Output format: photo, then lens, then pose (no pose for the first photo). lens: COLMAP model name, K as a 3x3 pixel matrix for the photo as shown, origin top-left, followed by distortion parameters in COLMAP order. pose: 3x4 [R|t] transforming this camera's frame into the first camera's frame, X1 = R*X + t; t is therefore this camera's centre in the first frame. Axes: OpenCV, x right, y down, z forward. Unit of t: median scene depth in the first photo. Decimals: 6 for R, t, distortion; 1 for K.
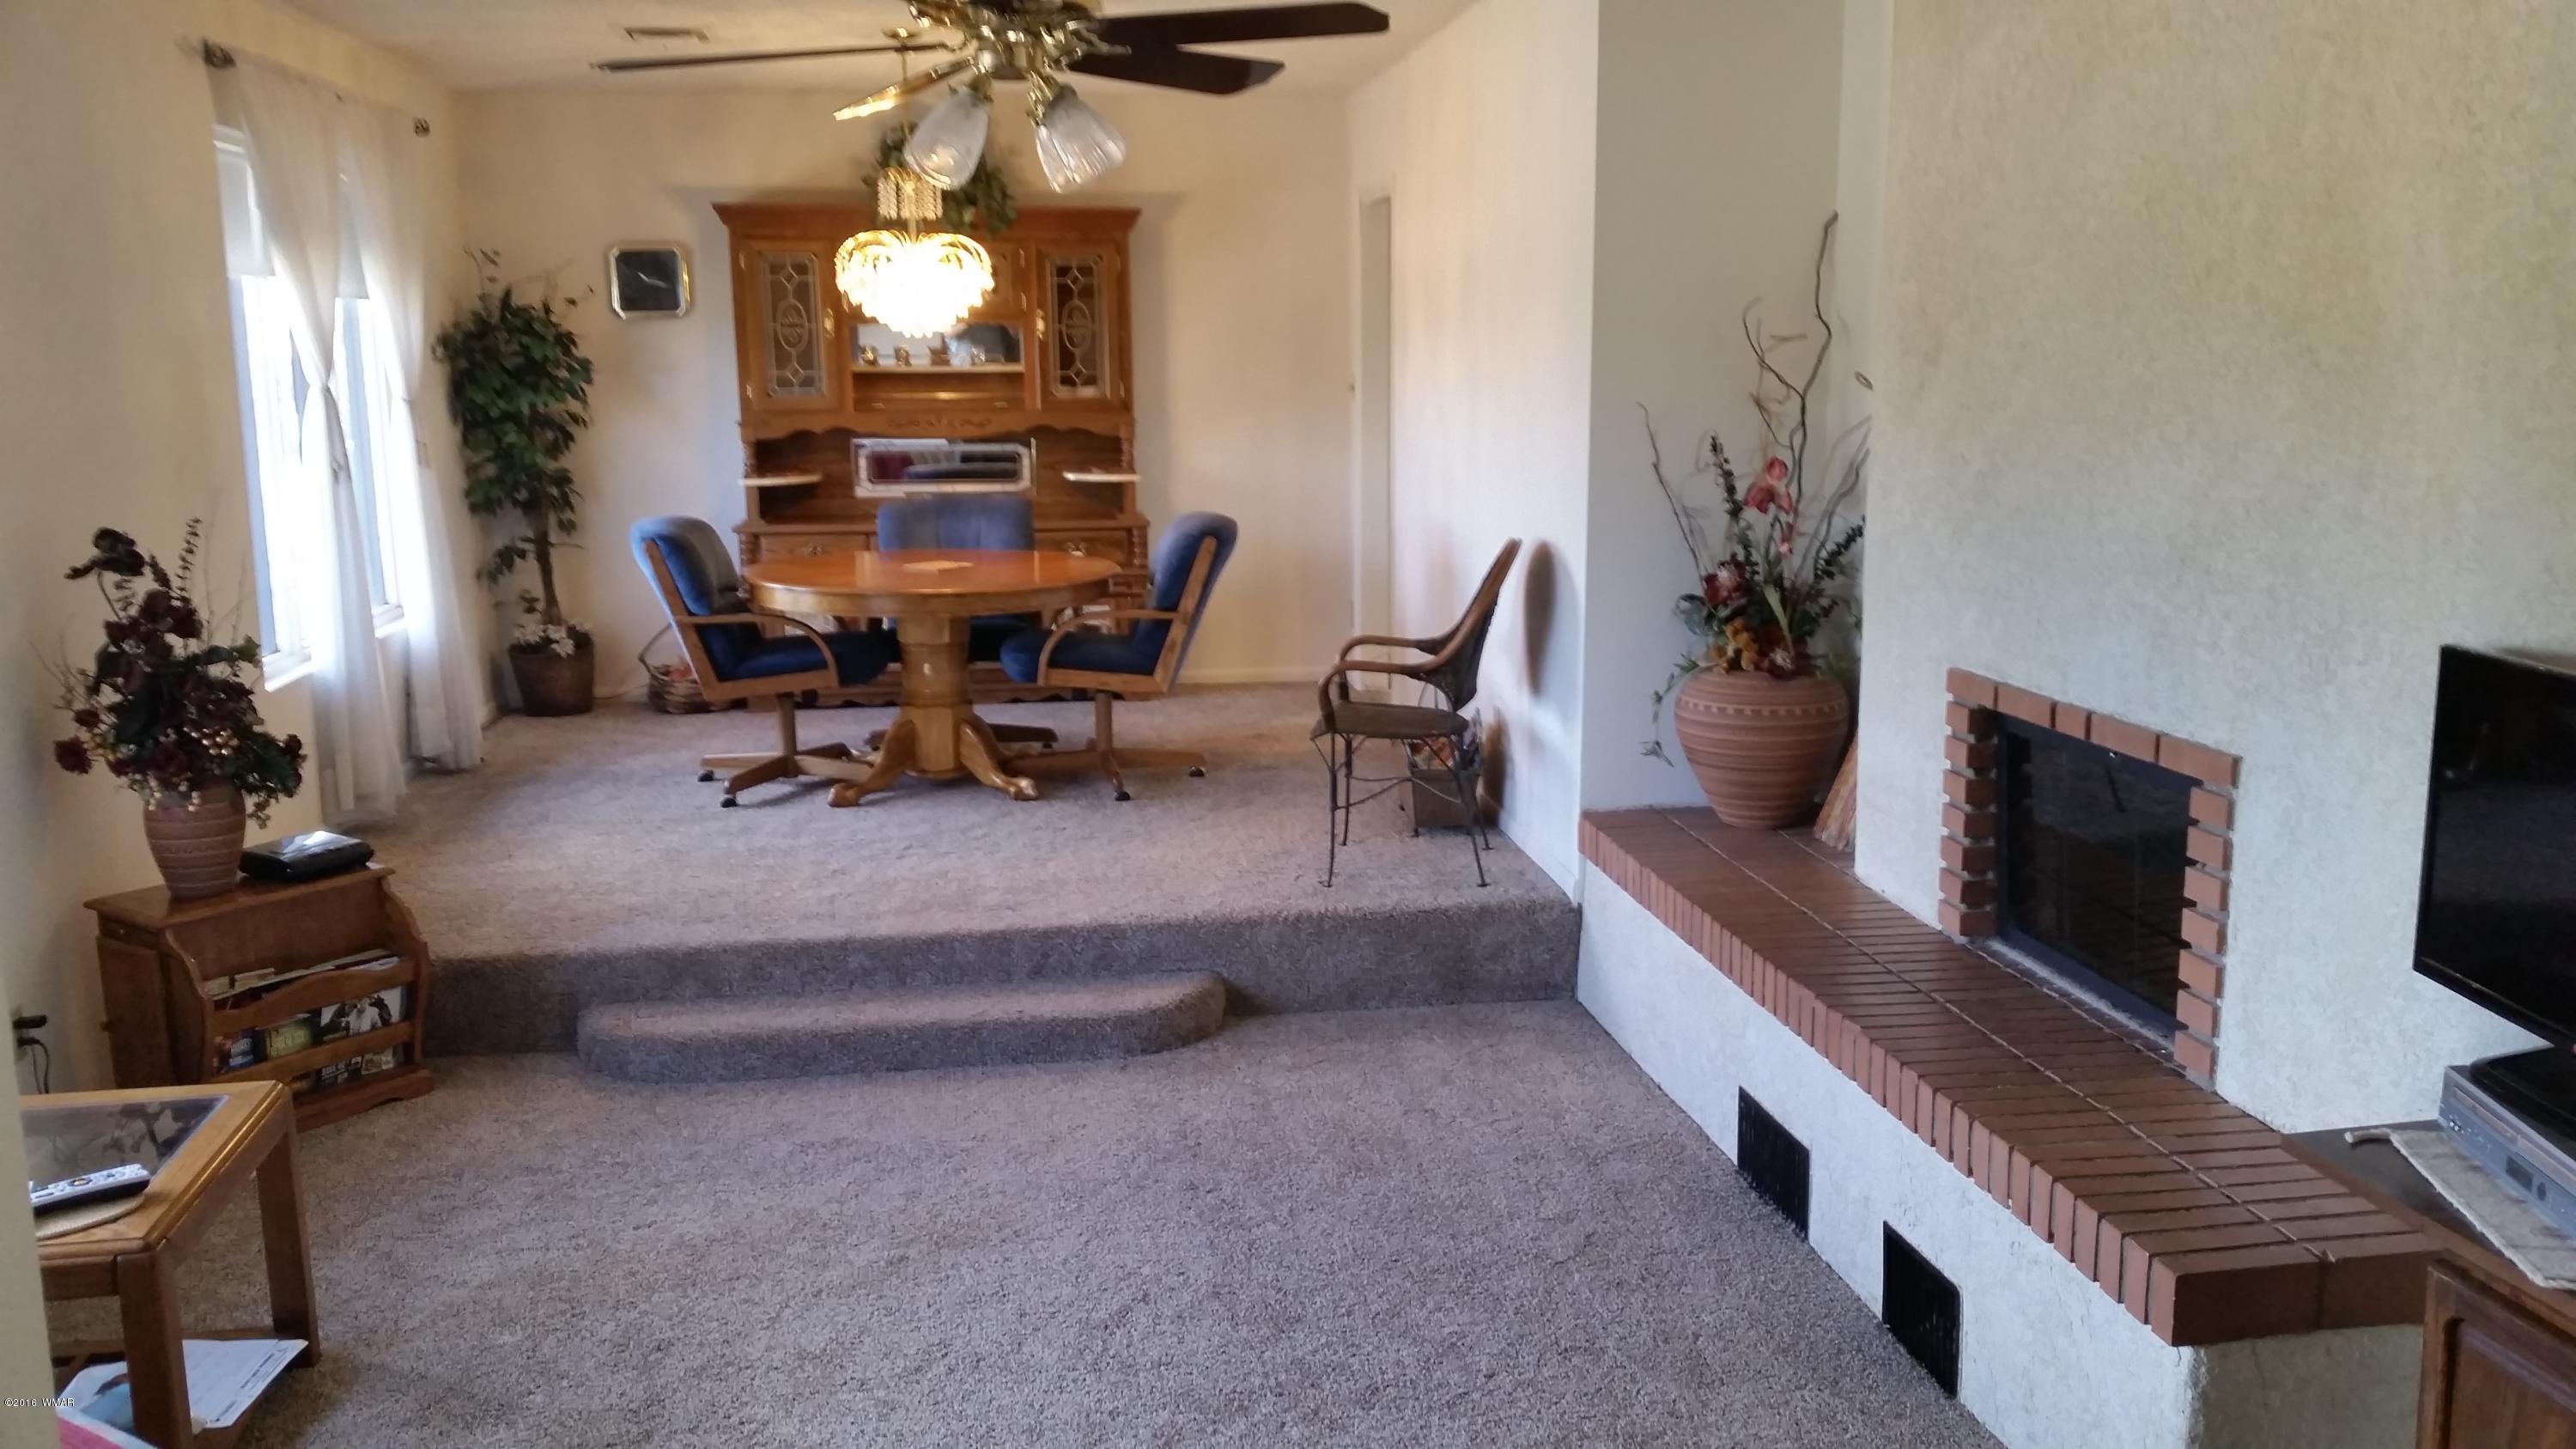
lens RADIAL K [[2110.2, 0, 1288.0], [0, 2110.2, 724.5], [0, 0, 1]] dist [0.197913, -0.438216]
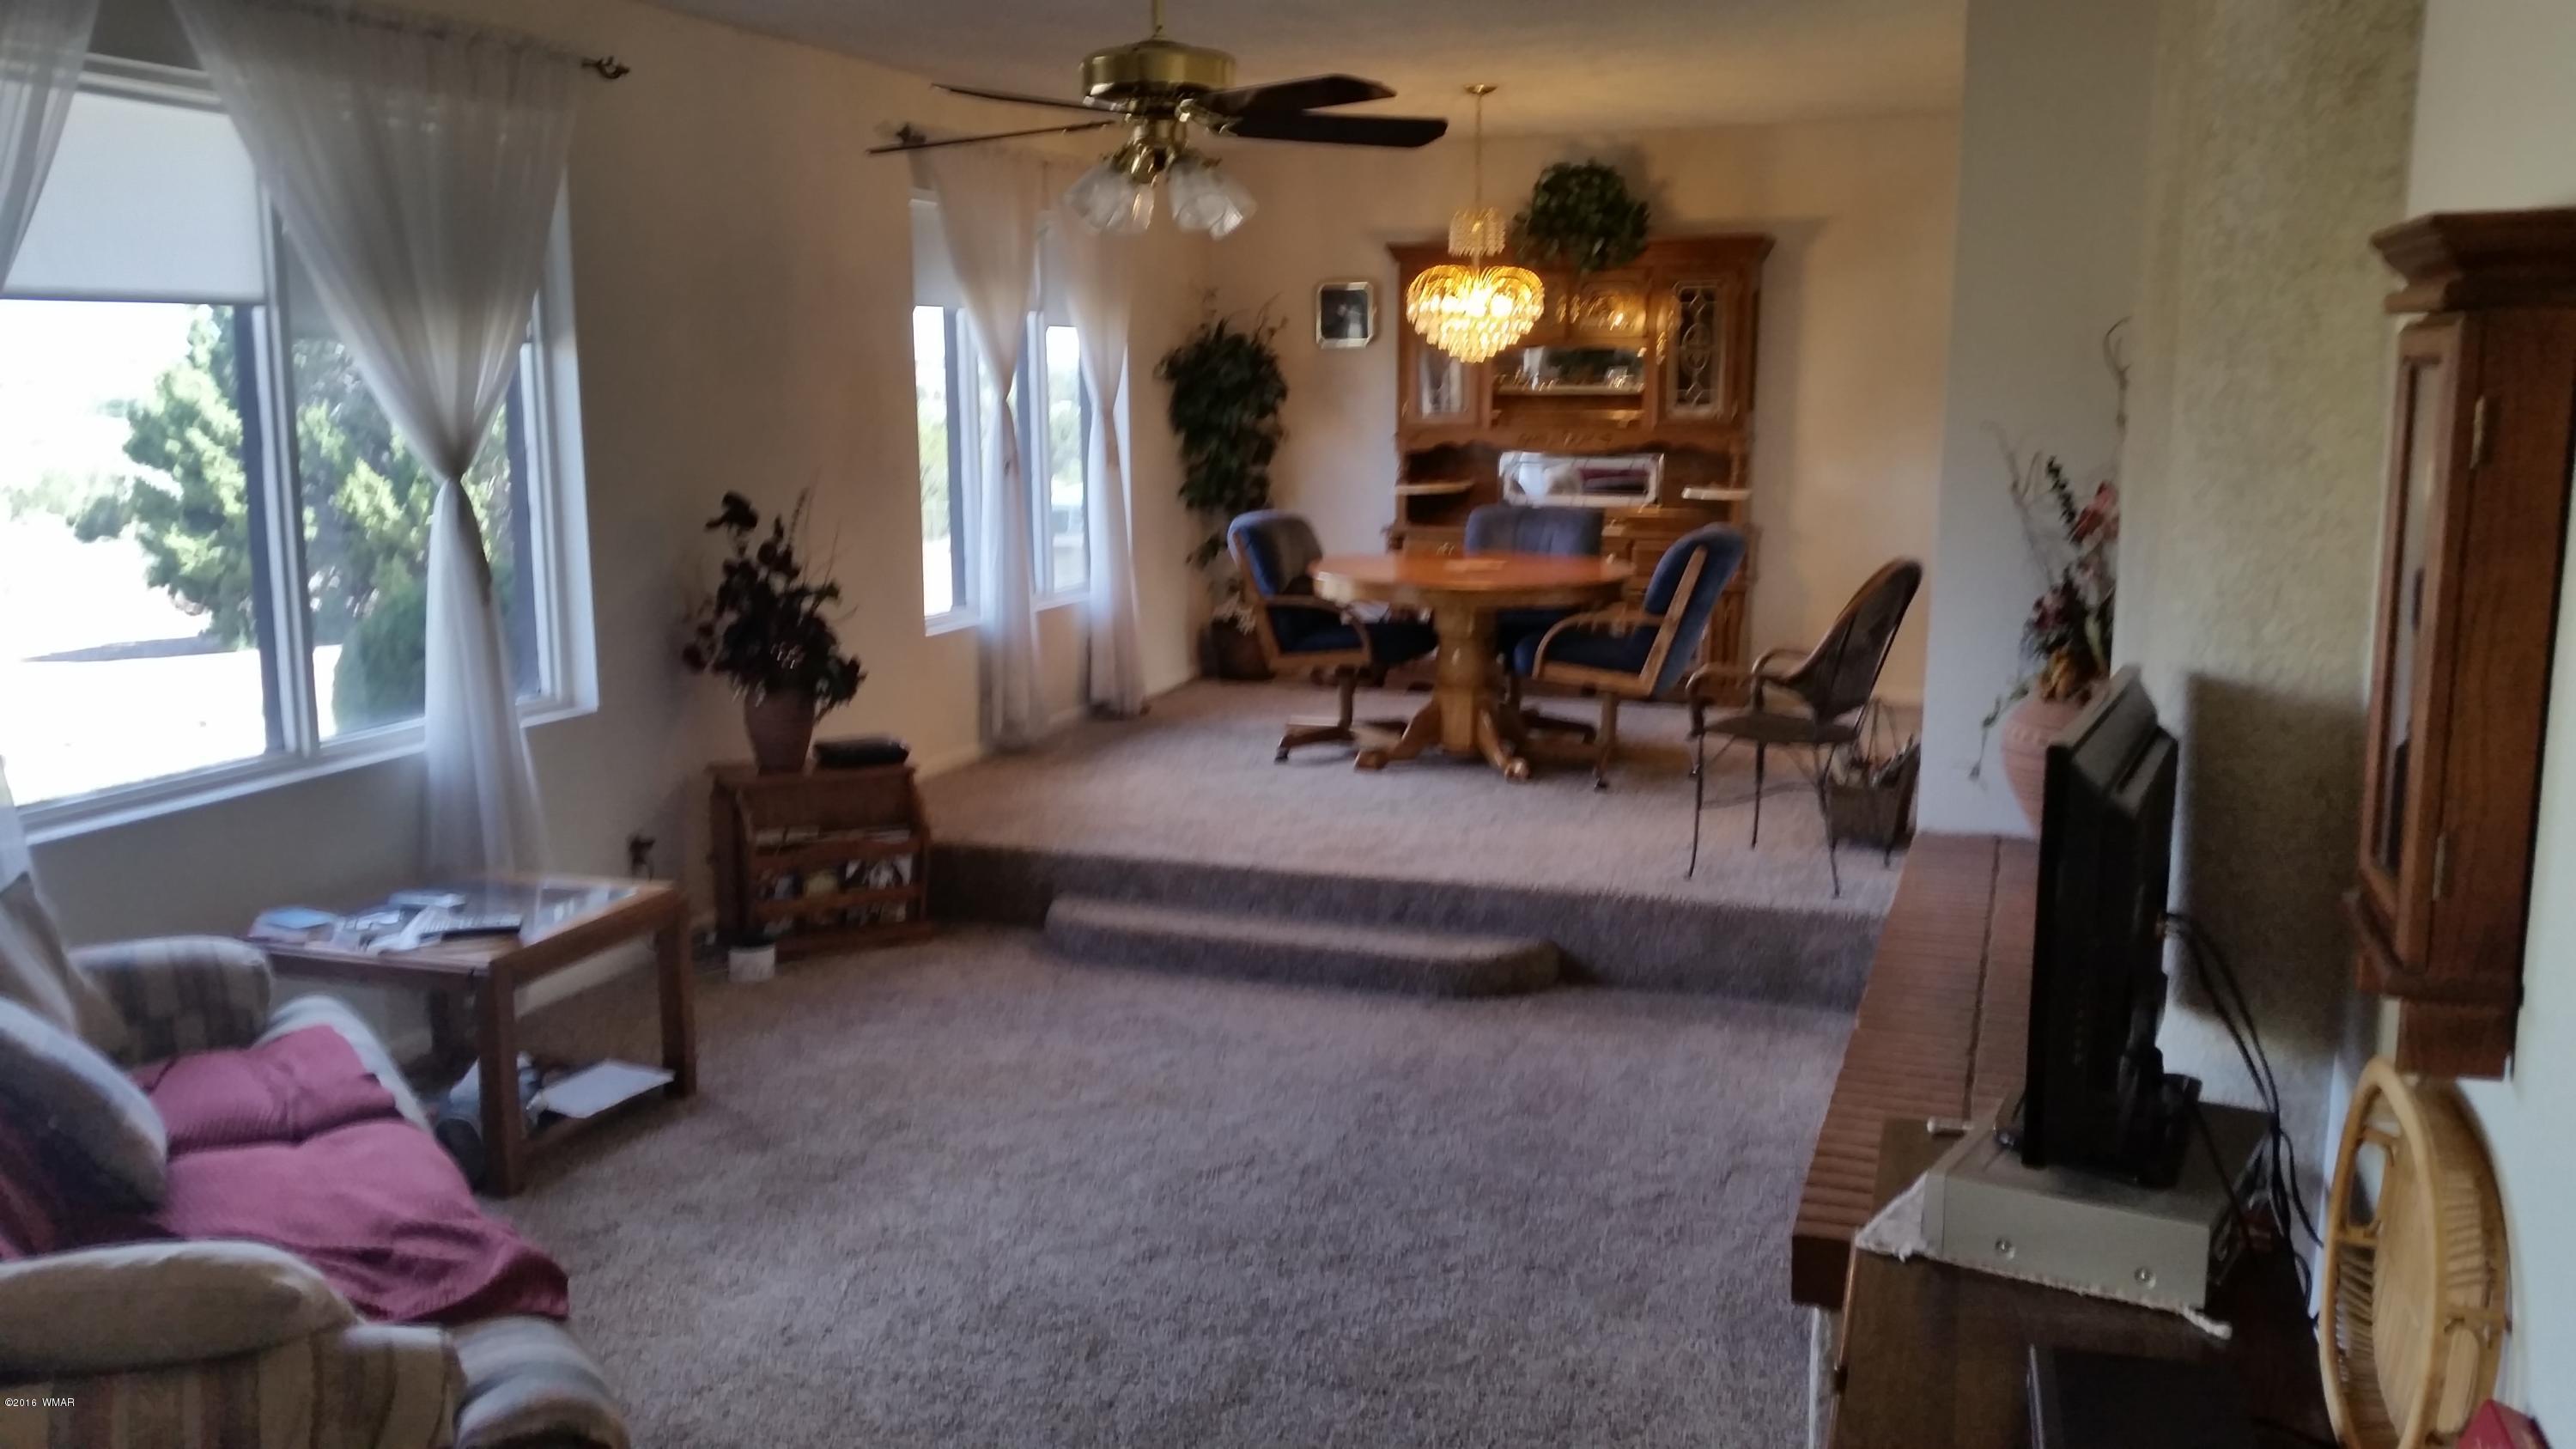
lens RADIAL K [[2110.2, 0, 1288.0], [0, 2110.2, 724.5], [0, 0, 1]] dist [0.197913, -0.438216]
pose [[0.888347, 0.085351, -0.451171, 0.263646], [-0.090079, 0.995874, 0.011033, 0.005384], [0.450251, 0.030840, 0.892369, -0.032477]]
